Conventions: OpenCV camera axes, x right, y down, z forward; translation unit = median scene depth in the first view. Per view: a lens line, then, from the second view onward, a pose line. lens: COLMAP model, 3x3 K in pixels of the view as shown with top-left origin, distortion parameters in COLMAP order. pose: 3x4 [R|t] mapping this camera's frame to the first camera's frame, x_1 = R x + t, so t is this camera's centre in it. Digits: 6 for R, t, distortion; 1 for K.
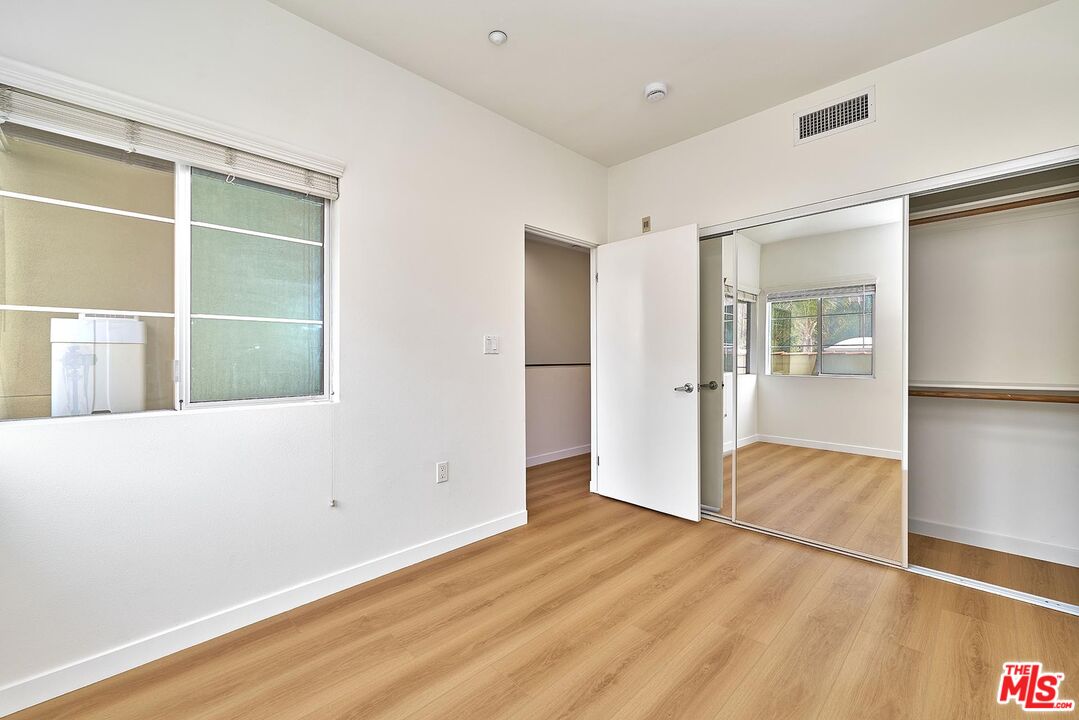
lens RADIAL K [[440.9, 0, 540.1], [0, 440.9, 357.5], [0, 0, 1]] dist [0.002238, -0.000369]
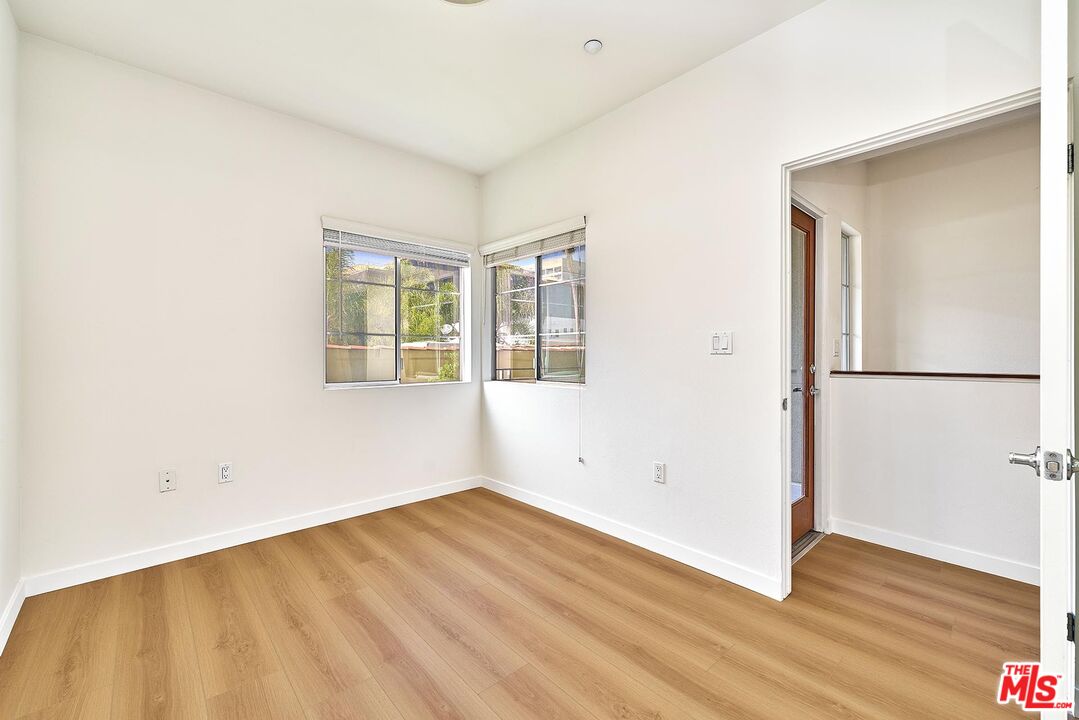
lens RADIAL K [[440.9, 0, 539.8], [0, 440.9, 356.0], [0, 0, 1]] dist [0.002238, -0.000369]
pose [[-0.041019, 0.004802, -0.999147, 0.948160], [-0.005514, 0.999972, 0.005033, -0.008781], [0.999143, 0.005716, -0.040992, 0.925097]]
